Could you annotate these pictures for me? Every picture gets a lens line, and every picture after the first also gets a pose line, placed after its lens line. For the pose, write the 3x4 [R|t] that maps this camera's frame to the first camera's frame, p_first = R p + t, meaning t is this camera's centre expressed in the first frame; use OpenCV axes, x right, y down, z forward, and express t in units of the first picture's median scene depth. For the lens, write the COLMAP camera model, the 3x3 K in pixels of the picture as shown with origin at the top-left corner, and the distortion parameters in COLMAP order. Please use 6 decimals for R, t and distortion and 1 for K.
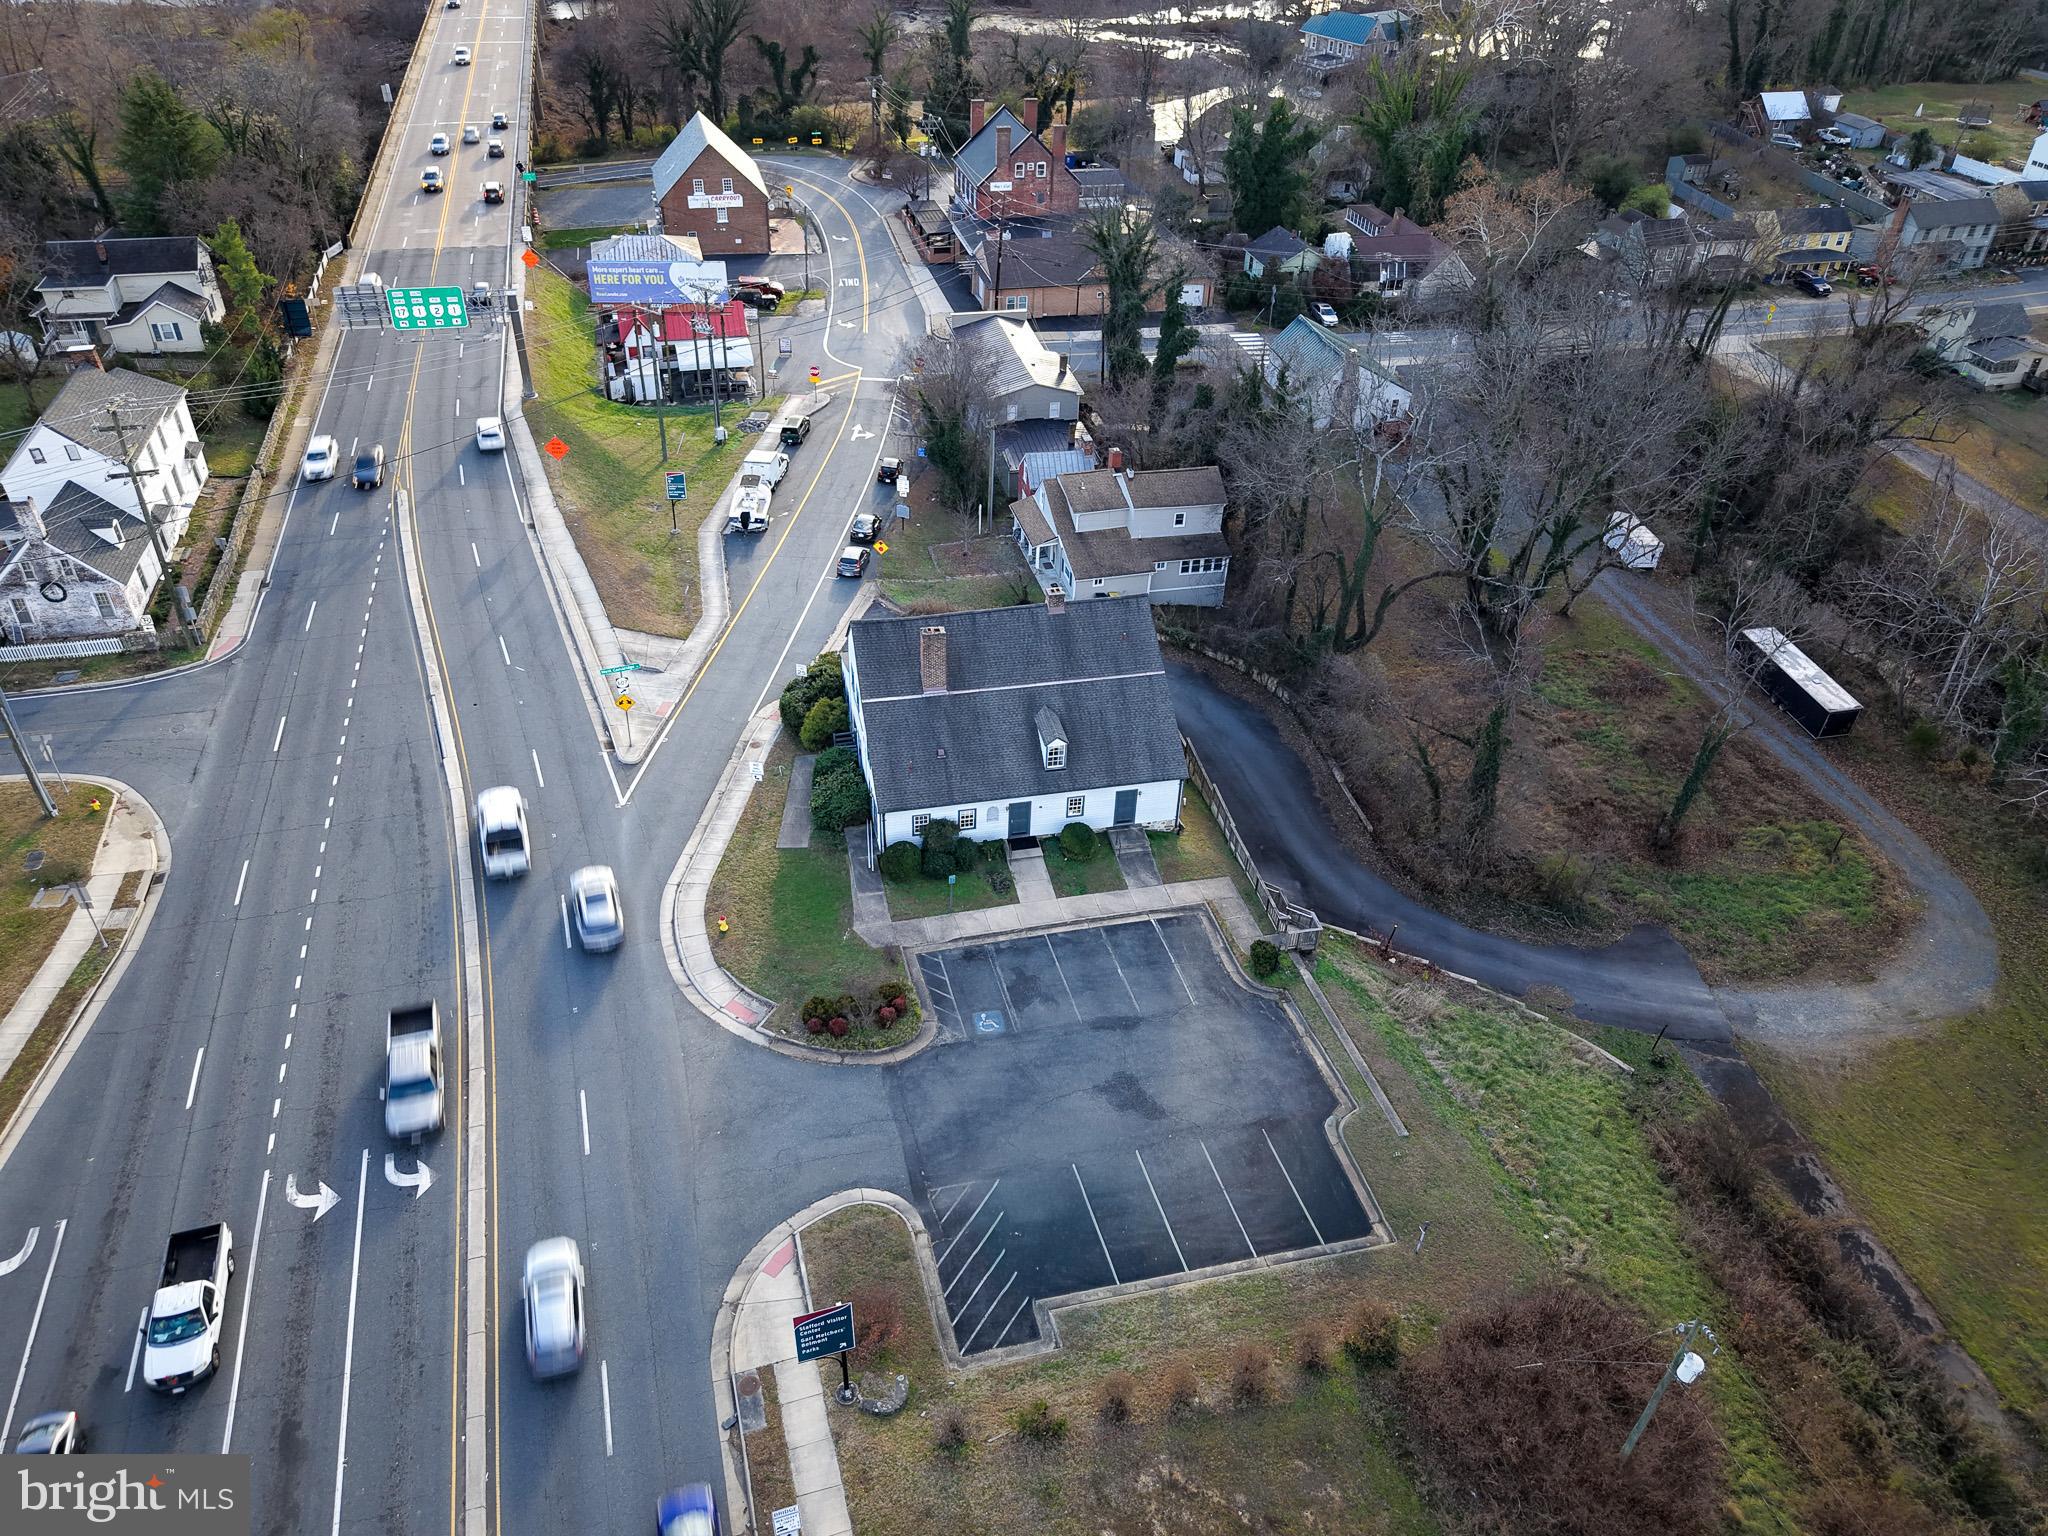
lens RADIAL K [[1435.2, 0, 1014.8], [0, 1435.2, 756.8], [0, 0, 1]] dist [0.017067, -0.023562]
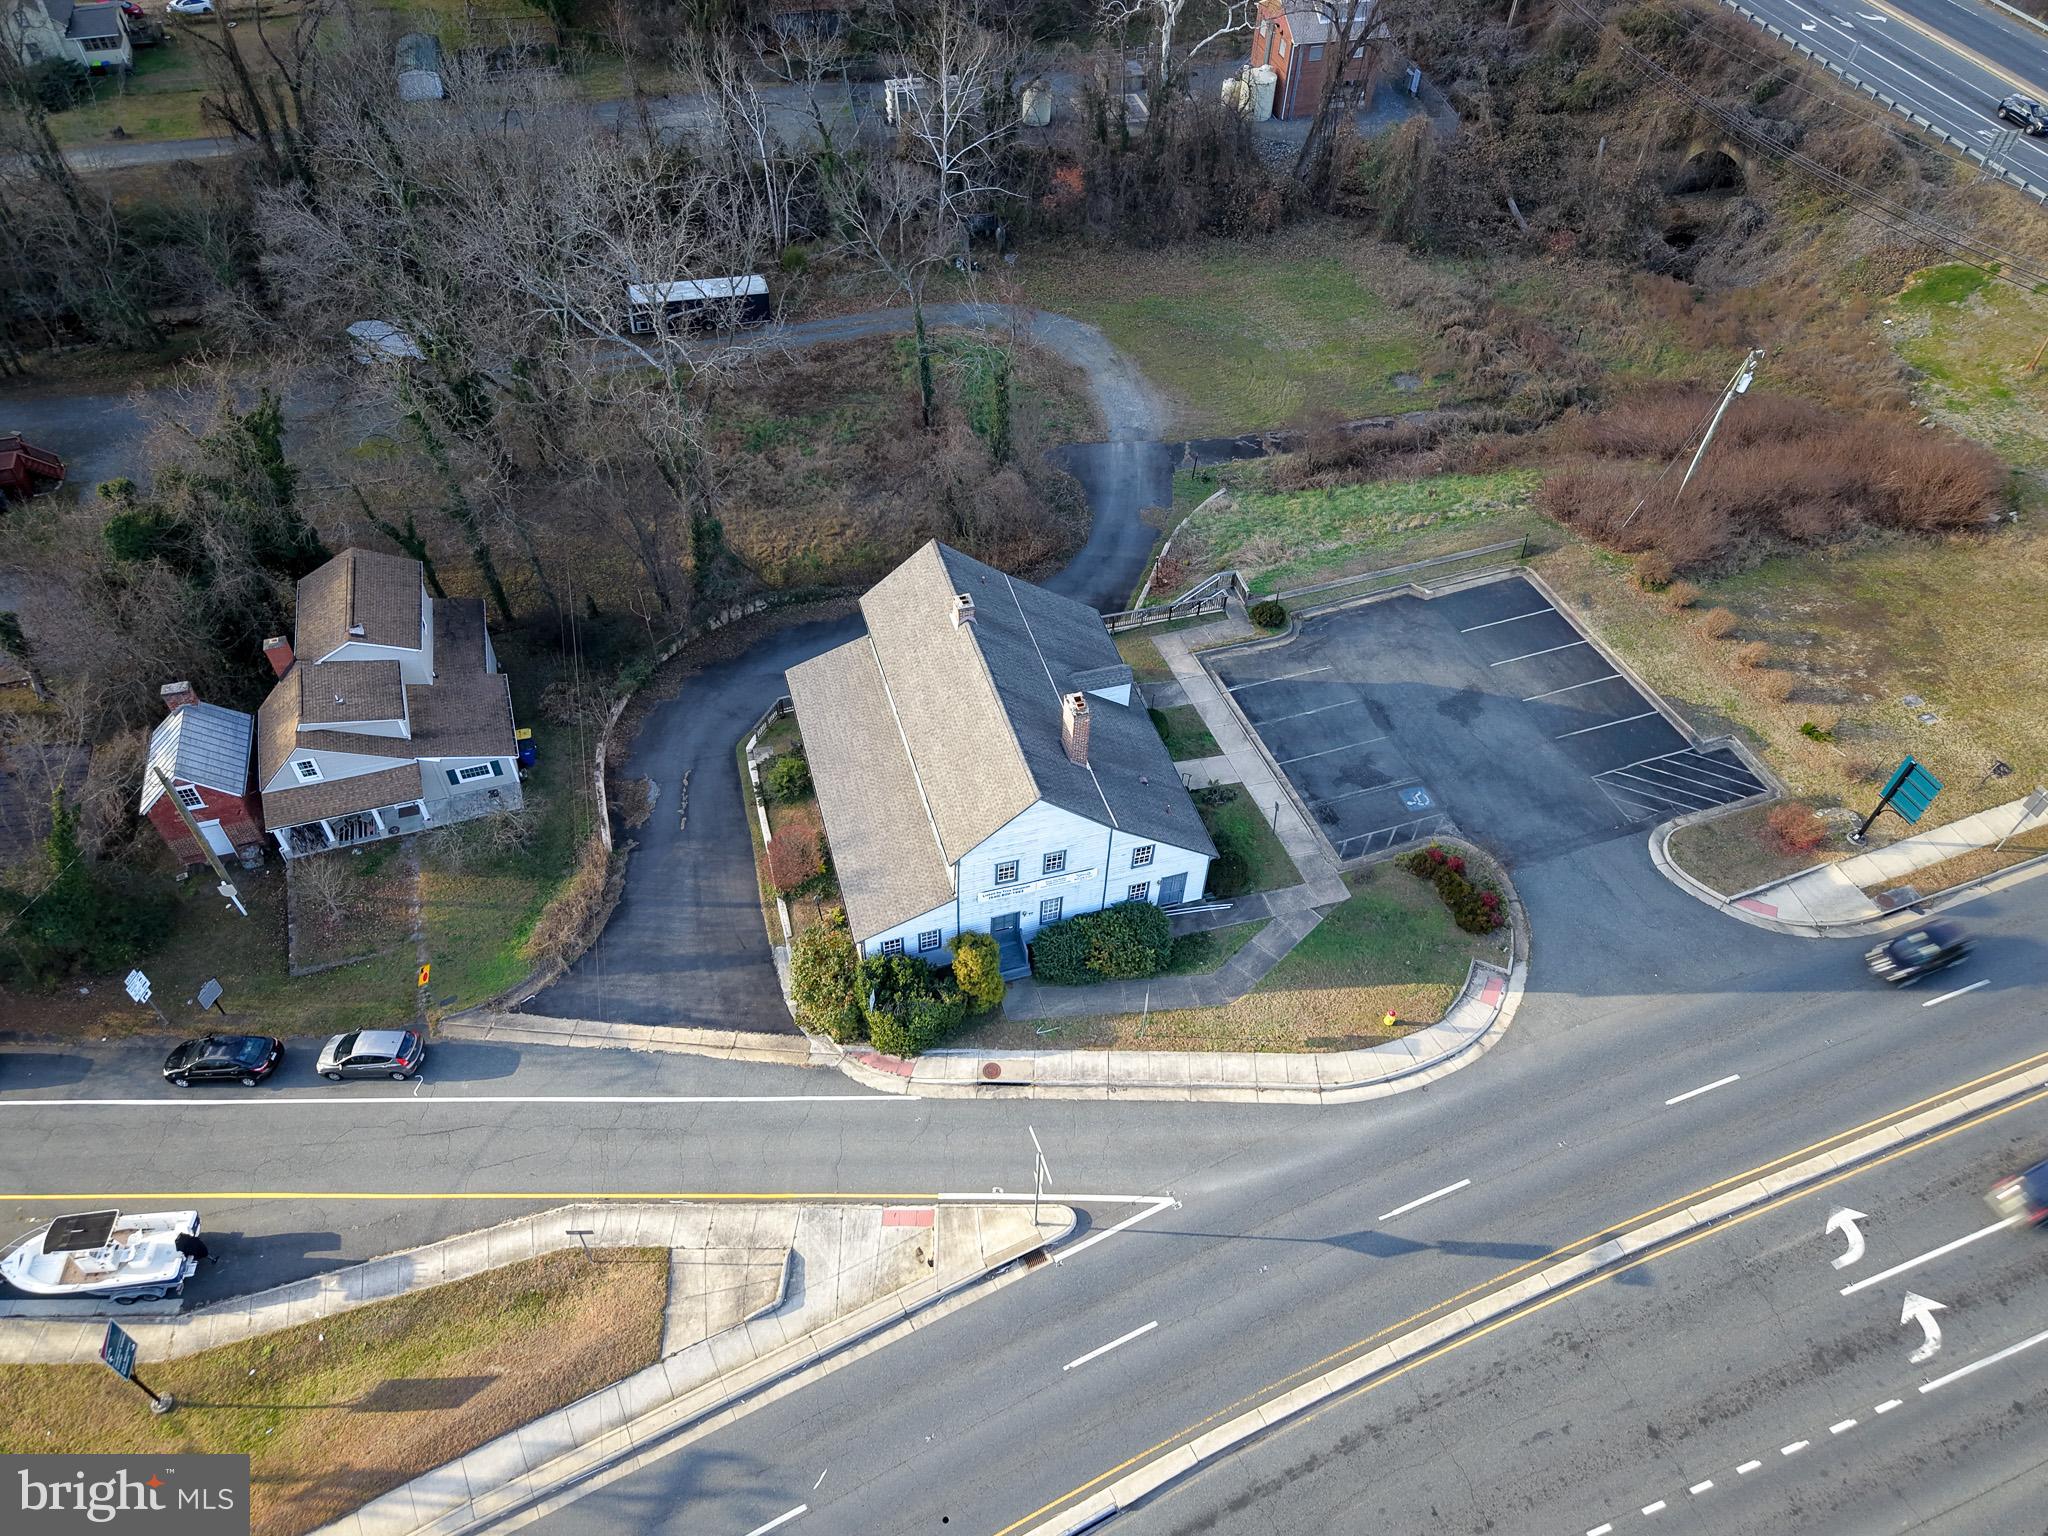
lens RADIAL K [[1409.3, 0, 1013.6], [0, 1409.3, 767.5], [0, 0, 1]] dist [0.000058, -0.001325]
pose [[-0.063502, -0.756879, 0.650462, -0.571729], [0.572000, 0.506493, 0.645198, -0.576738], [-0.817792, 0.413036, 0.400772, 0.724331]]
